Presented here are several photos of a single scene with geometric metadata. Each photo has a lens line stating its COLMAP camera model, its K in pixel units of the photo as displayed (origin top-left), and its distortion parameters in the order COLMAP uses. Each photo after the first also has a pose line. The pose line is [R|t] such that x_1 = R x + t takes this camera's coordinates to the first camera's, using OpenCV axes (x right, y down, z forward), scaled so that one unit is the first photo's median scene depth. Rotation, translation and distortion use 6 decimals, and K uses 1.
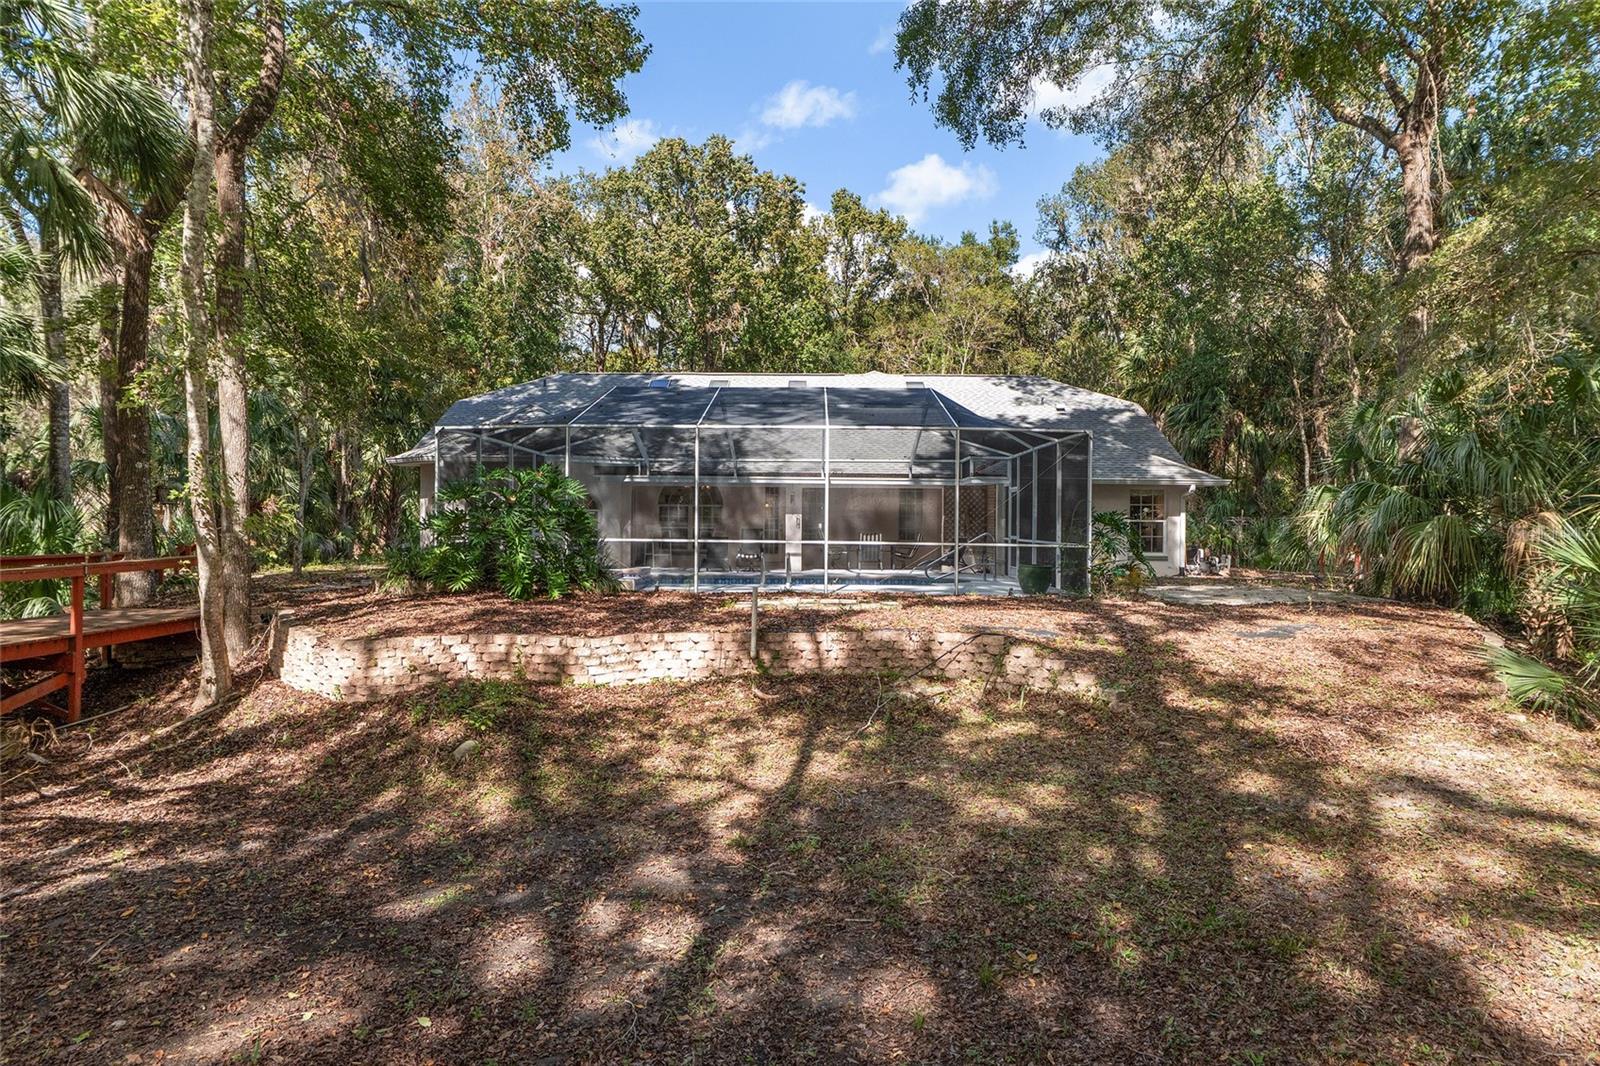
lens RADIAL K [[1049.9, 0, 800.0], [0, 1049.9, 533.0], [0, 0, 1]] dist [0.005397, 0.000468]
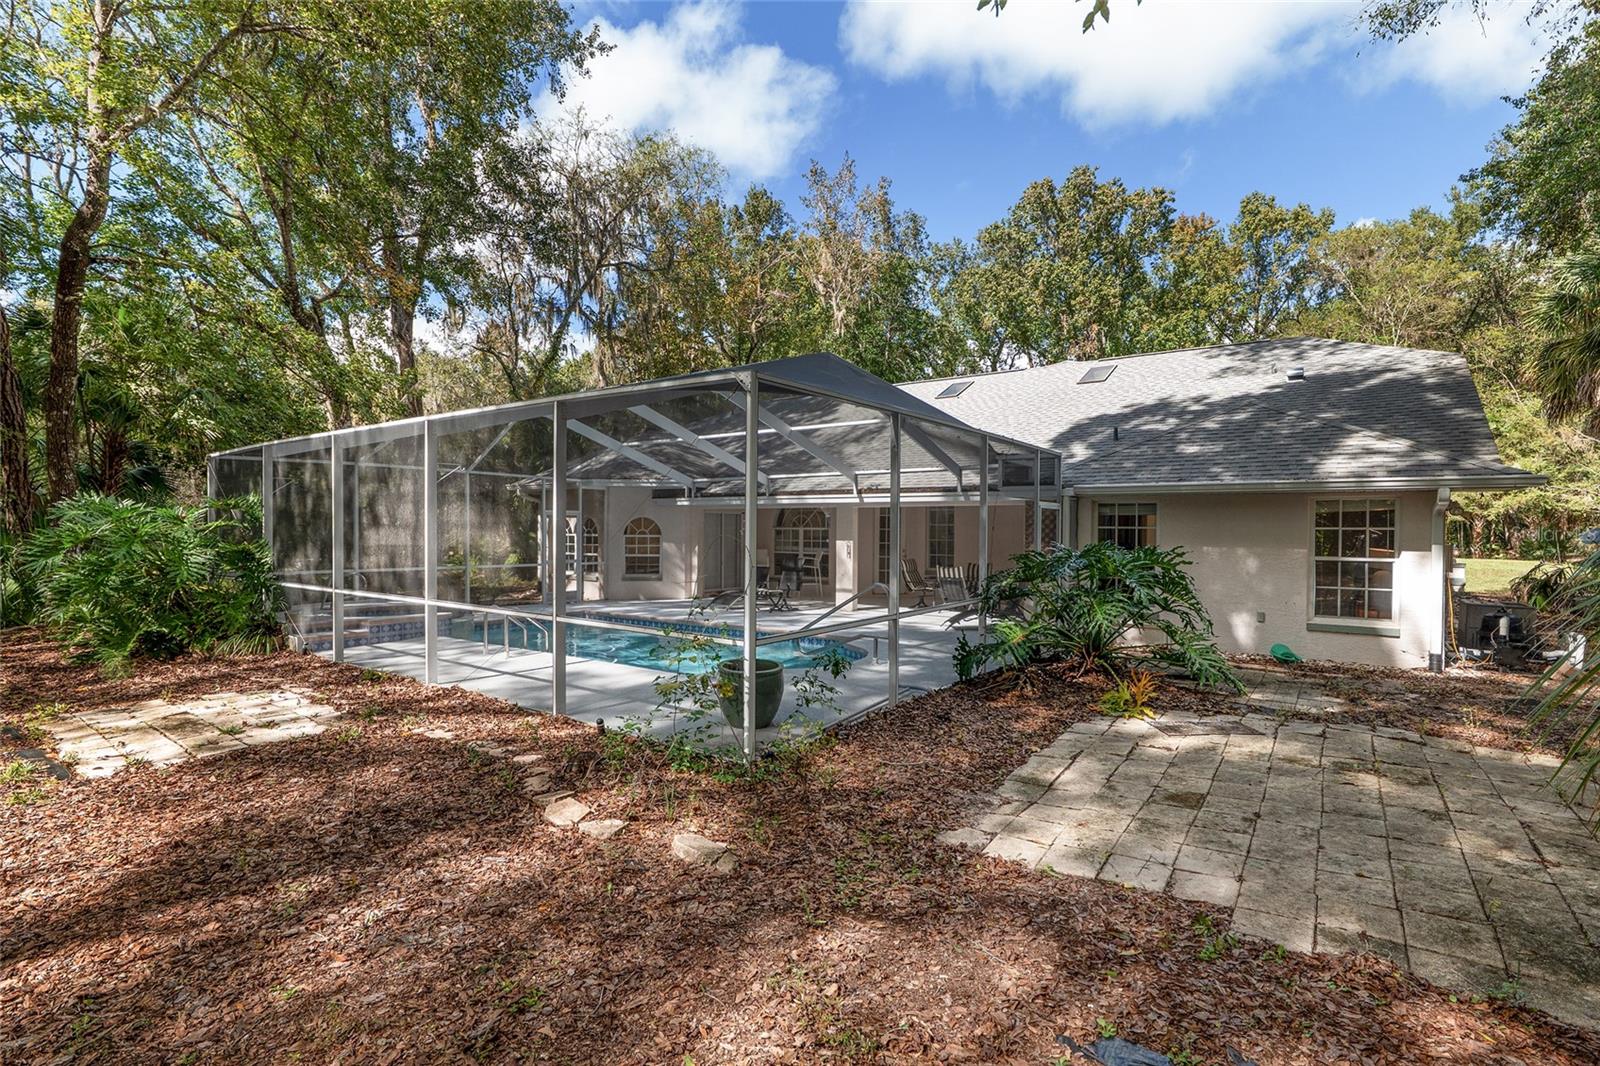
lens RADIAL K [[786.4, 0, 800.0], [0, 786.4, 533.0], [0, 0, 1]] dist [-0.023216, 0.027879]
pose [[0.816984, -0.001755, -0.576658, 0.140733], [-0.003053, 0.999968, -0.007367, -0.008344], [0.576653, 0.007779, 0.816952, 0.205792]]
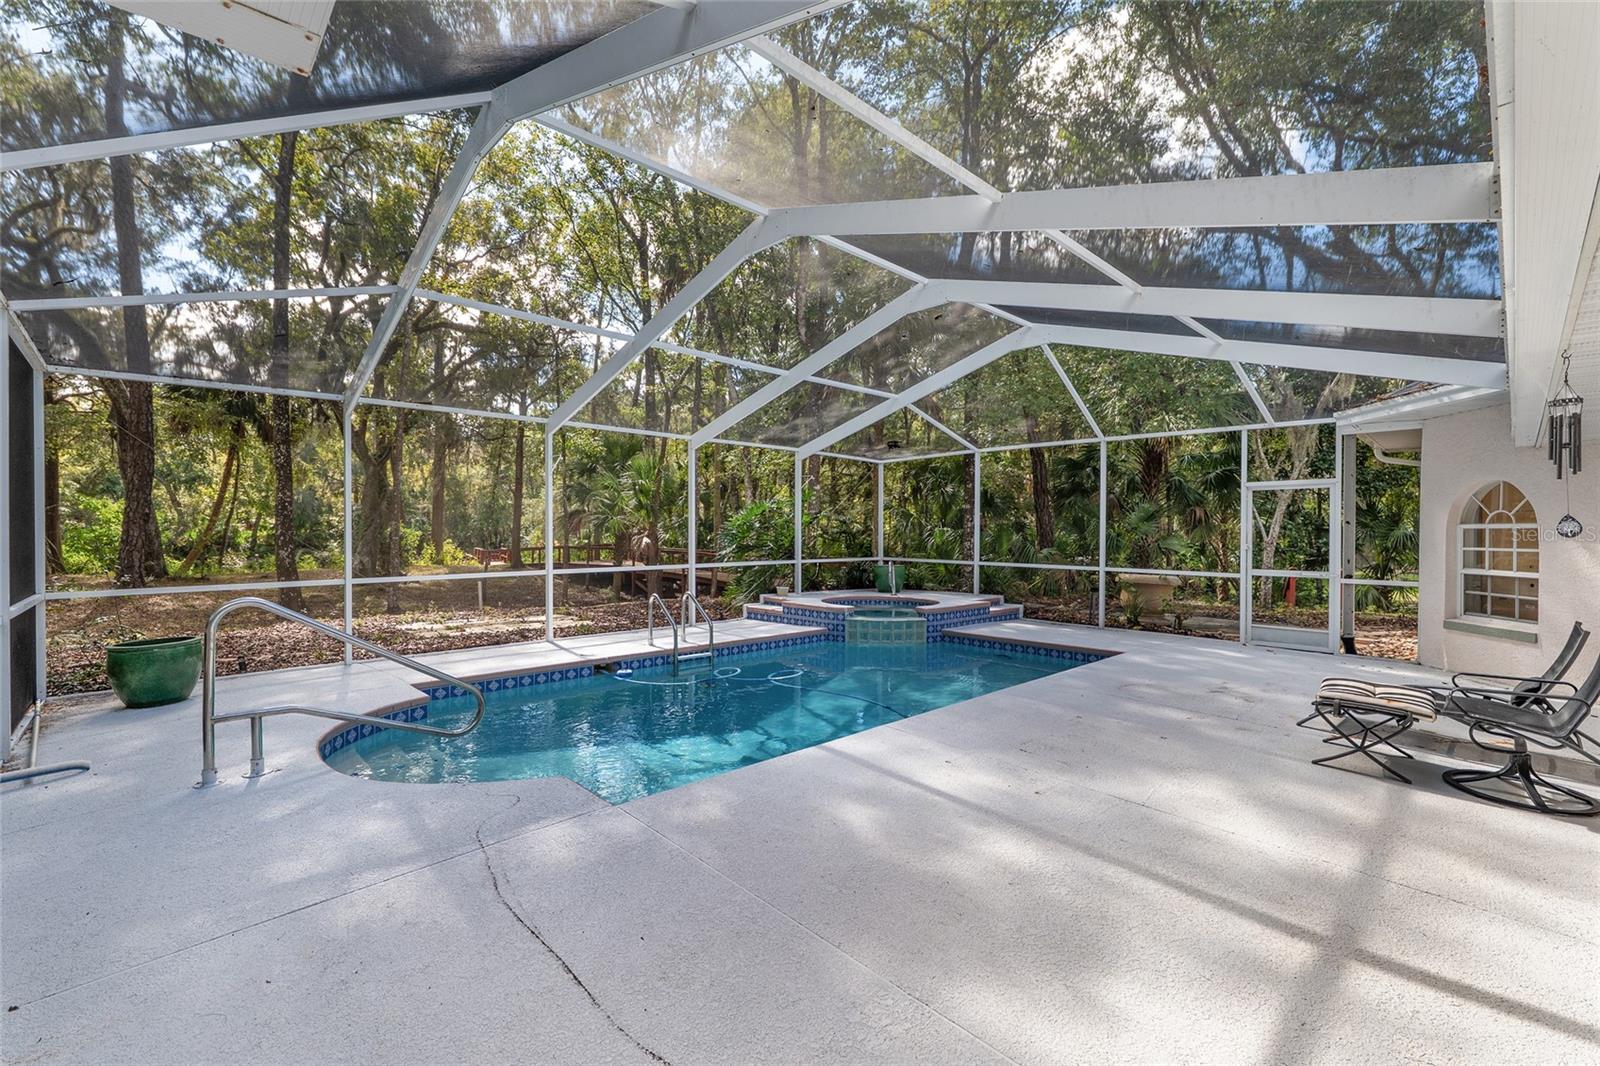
lens RADIAL K [[677.4, 0, 800.0], [0, 677.4, 533.0], [0, 0, 1]] dist [0.001274, 0.000000]
pose [[-0.708461, -0.010427, -0.705673, 0.069908], [-0.015586, 0.999878, 0.000873, -0.006527], [0.705578, 0.011618, -0.708537, 0.418818]]
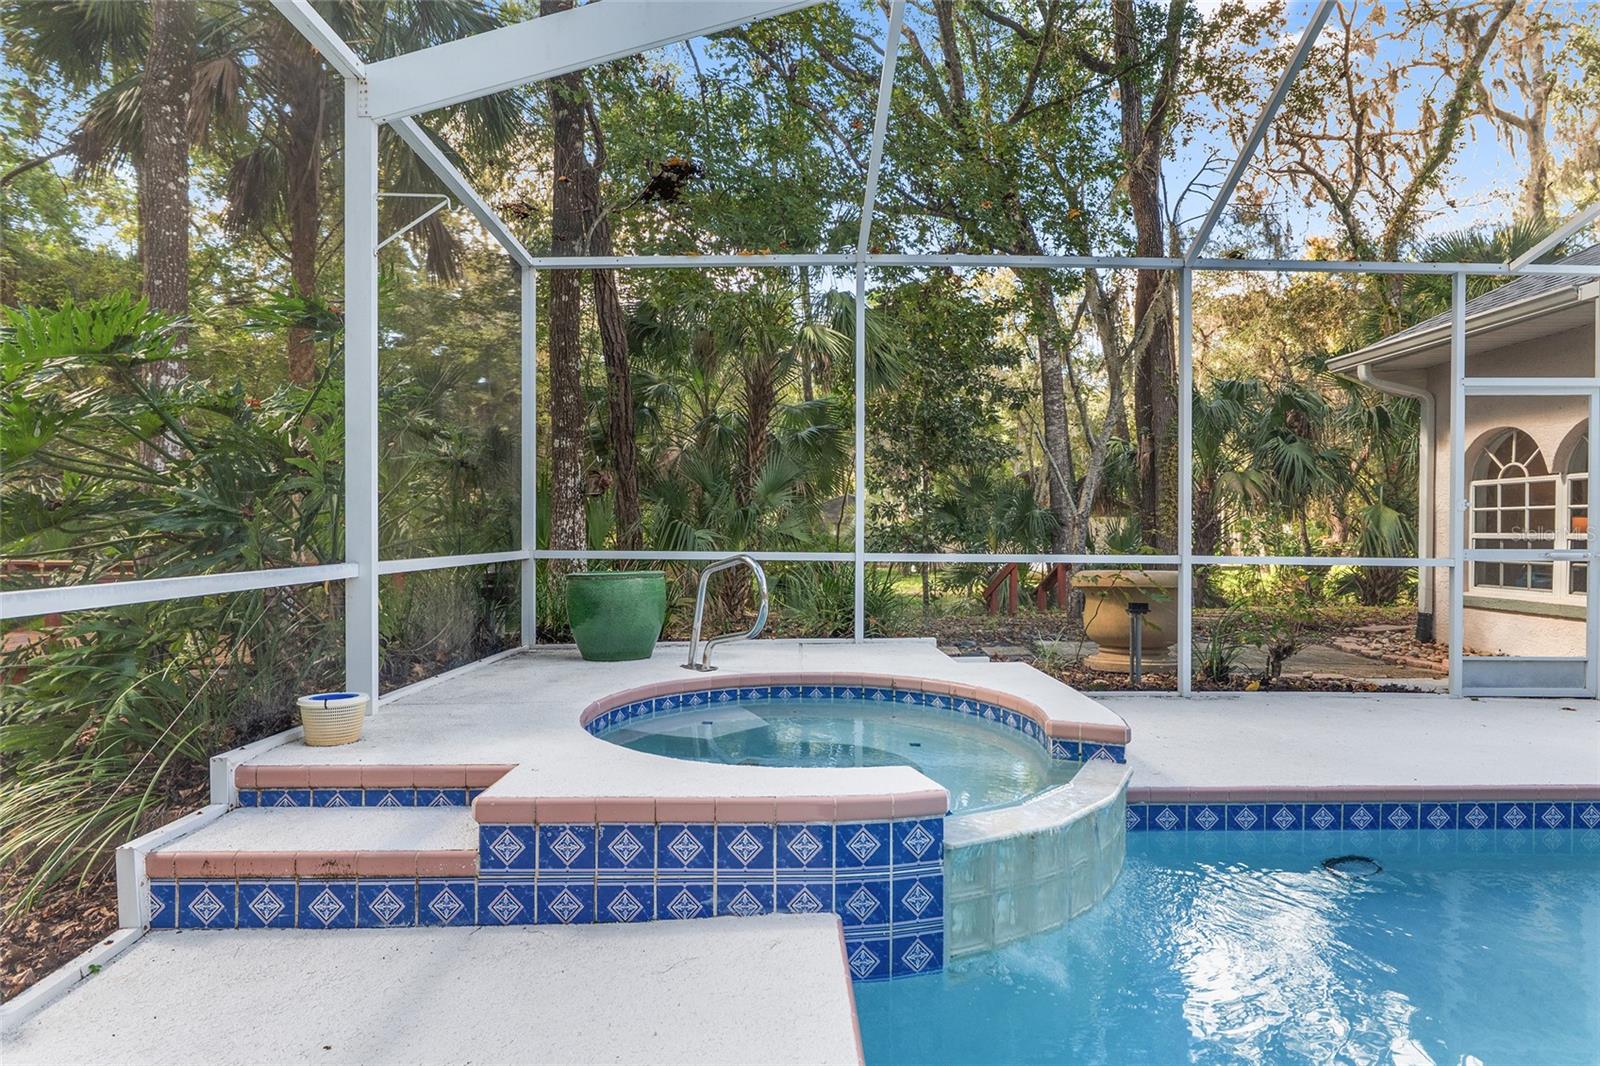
lens RADIAL K [[873.3, 0, 800.0], [0, 873.3, 533.0], [0, 0, 1]] dist [0.000367, -0.000002]
pose [[0.042516, -0.005580, -0.999080, -0.007170], [-0.013539, 0.999889, -0.006160, -0.000589], [0.999004, 0.013788, 0.042436, 0.310256]]
